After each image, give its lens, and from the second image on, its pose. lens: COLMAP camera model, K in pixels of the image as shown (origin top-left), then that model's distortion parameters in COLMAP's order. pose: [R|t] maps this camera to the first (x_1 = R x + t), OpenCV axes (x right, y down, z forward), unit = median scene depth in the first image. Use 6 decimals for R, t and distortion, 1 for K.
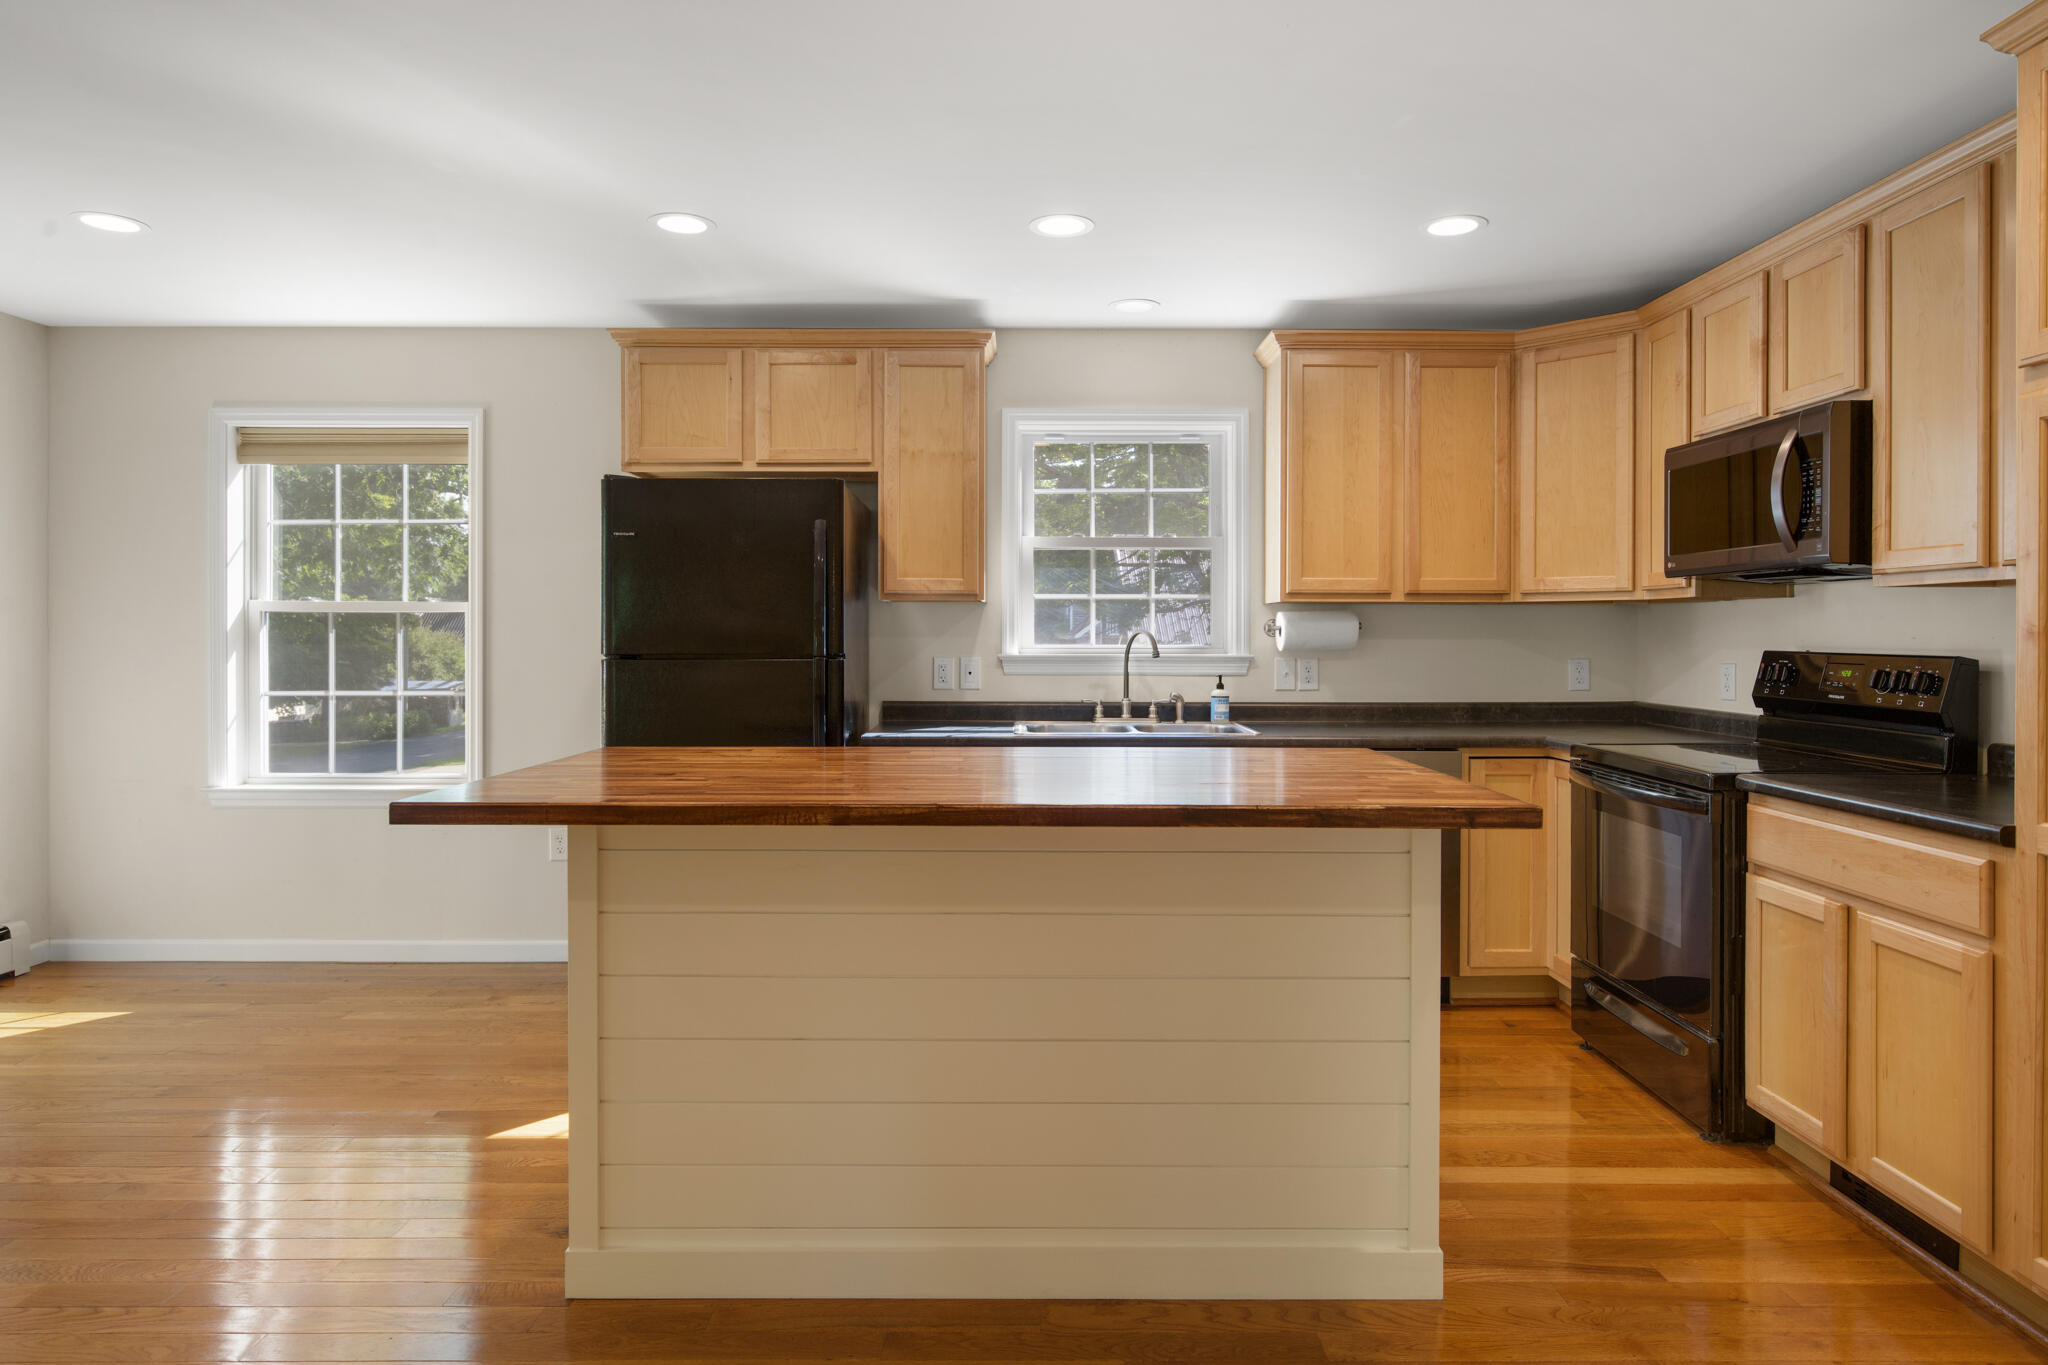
lens RADIAL K [[1196.3, 0, 1032.2], [0, 1196.3, 638.8], [0, 0, 1]] dist [-0.000331, -0.000810]
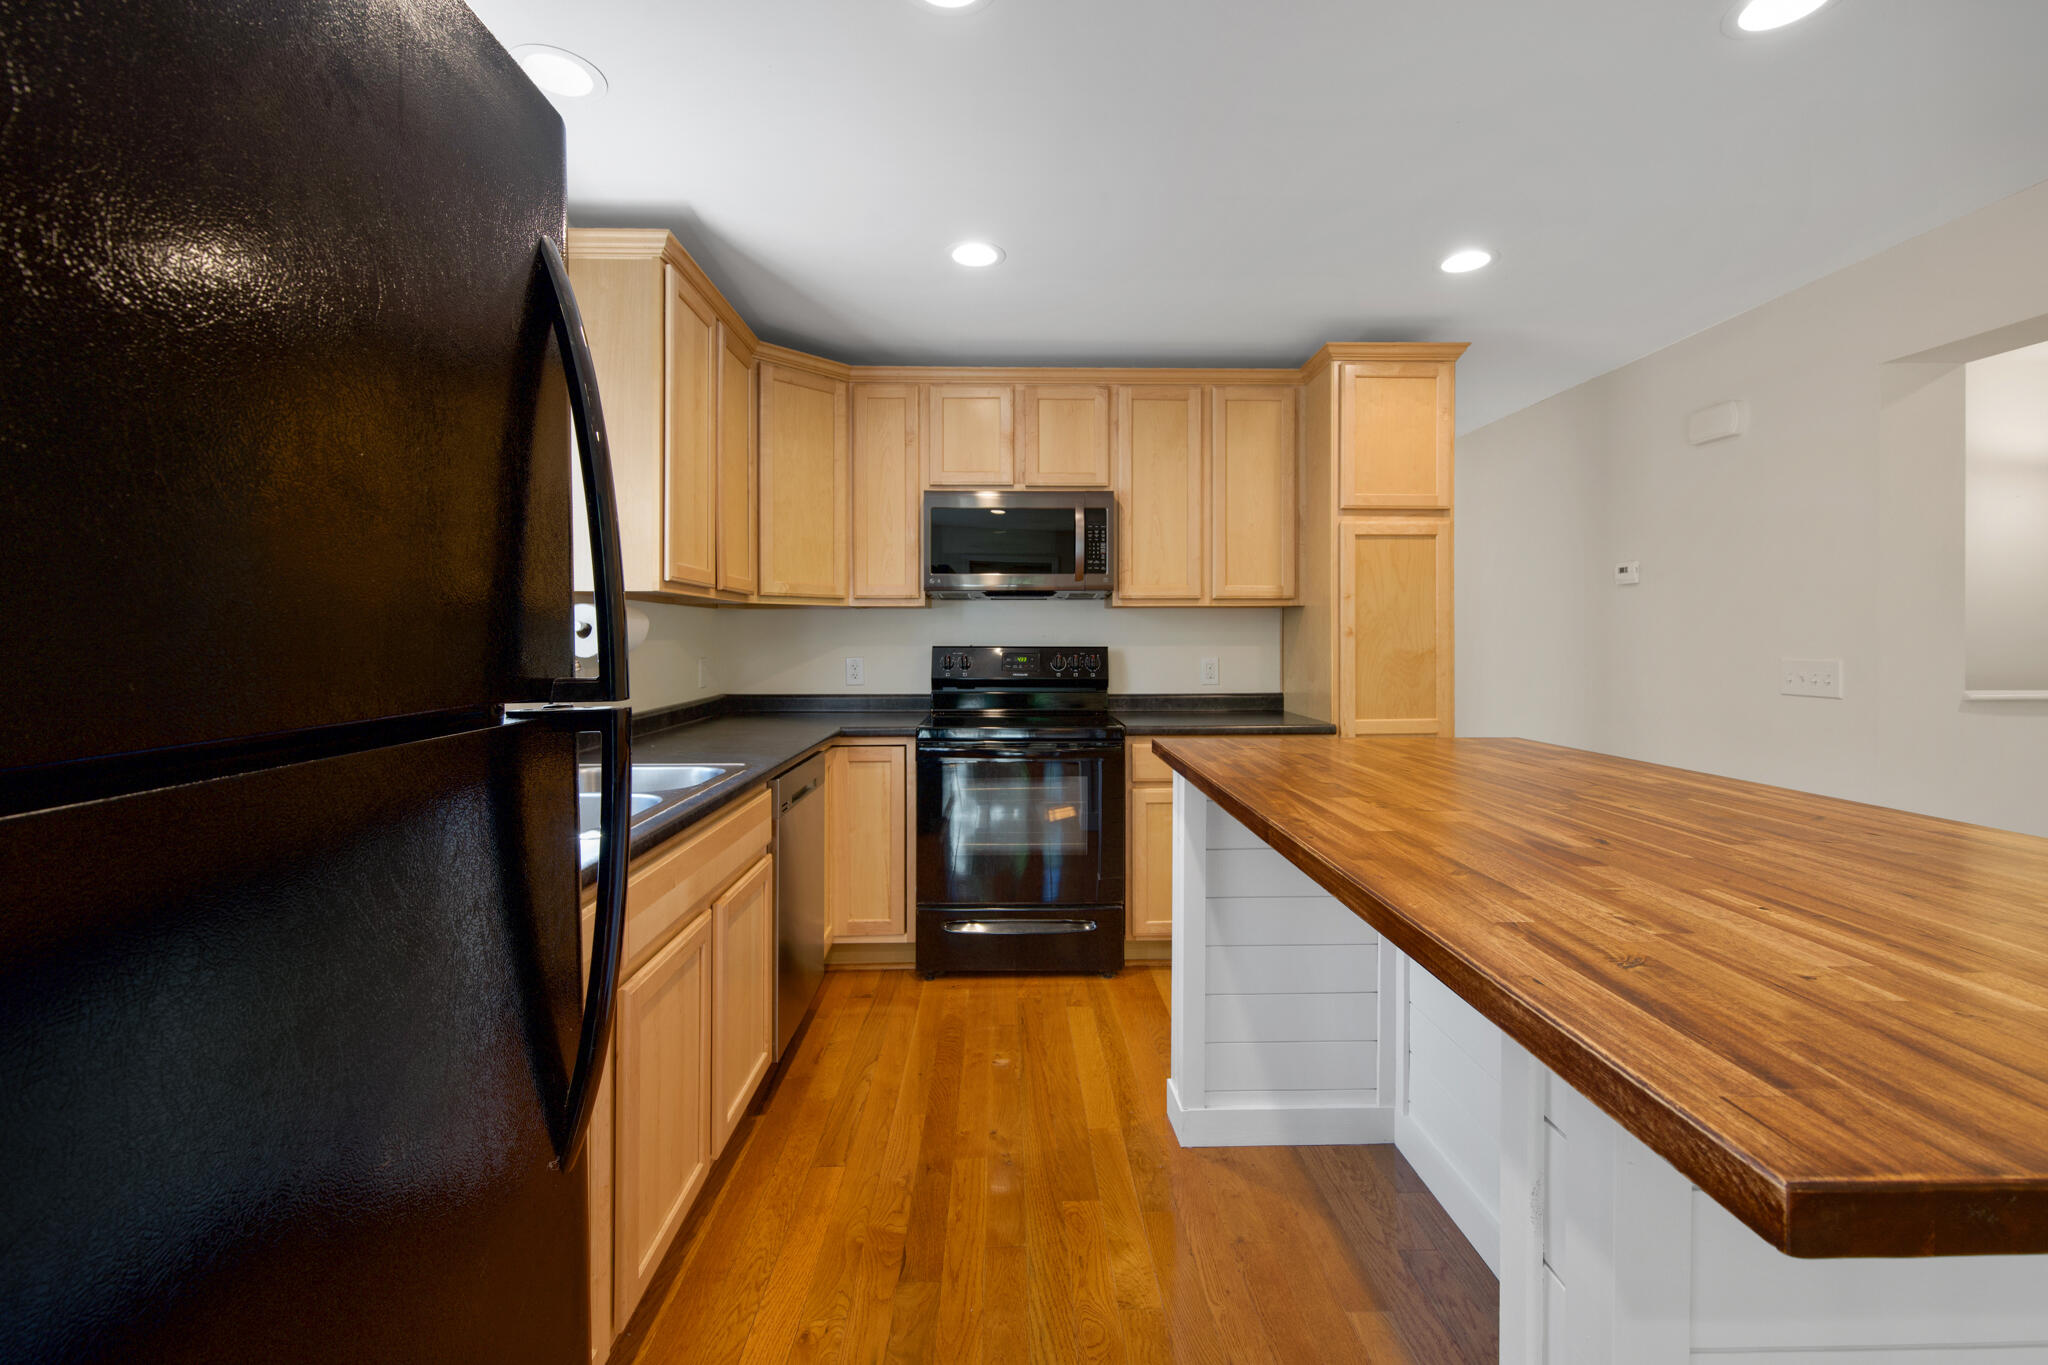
lens RADIAL K [[863.6, 0, 1031.0], [0, 863.6, 640.8], [0, 0, 1]] dist [-0.002124, 0.000296]
pose [[-0.020365, -0.005193, 0.999779, -0.345822], [0.005533, 0.999971, 0.005307, -0.001352], [-0.999777, 0.005640, -0.020335, 0.783469]]
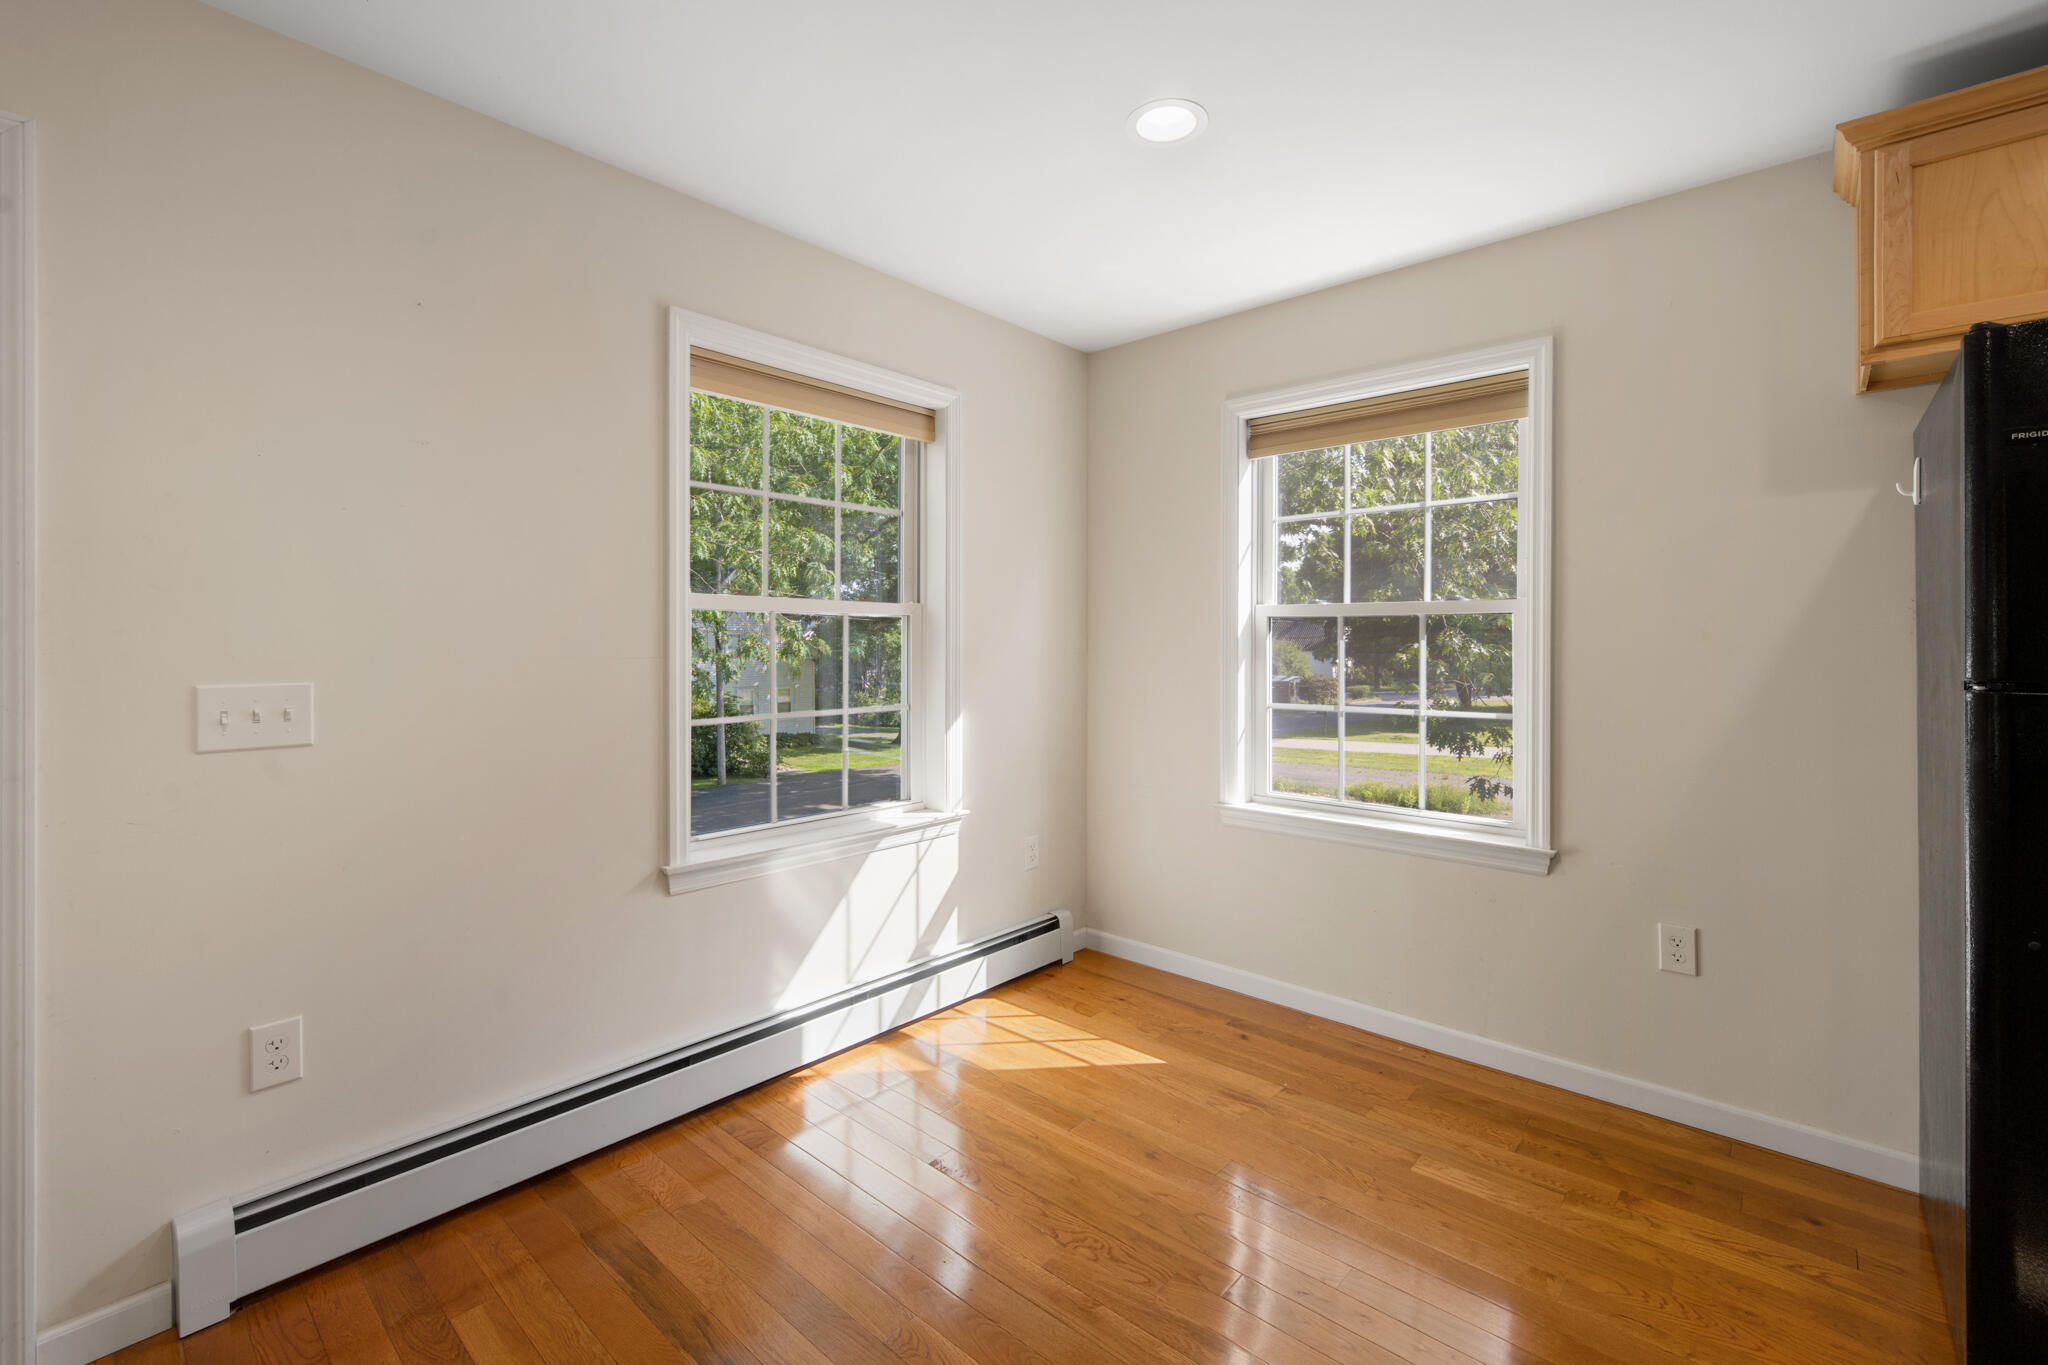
lens RADIAL K [[889.4, 0, 1028.8], [0, 889.4, 639.5], [0, 0, 1]] dist [0.001370, 0.000197]
pose [[0.744505, -0.001441, -0.667615, -0.356141], [-0.003280, 0.999978, -0.005816, -0.000622], [0.667609, 0.006520, 0.744484, 0.401858]]
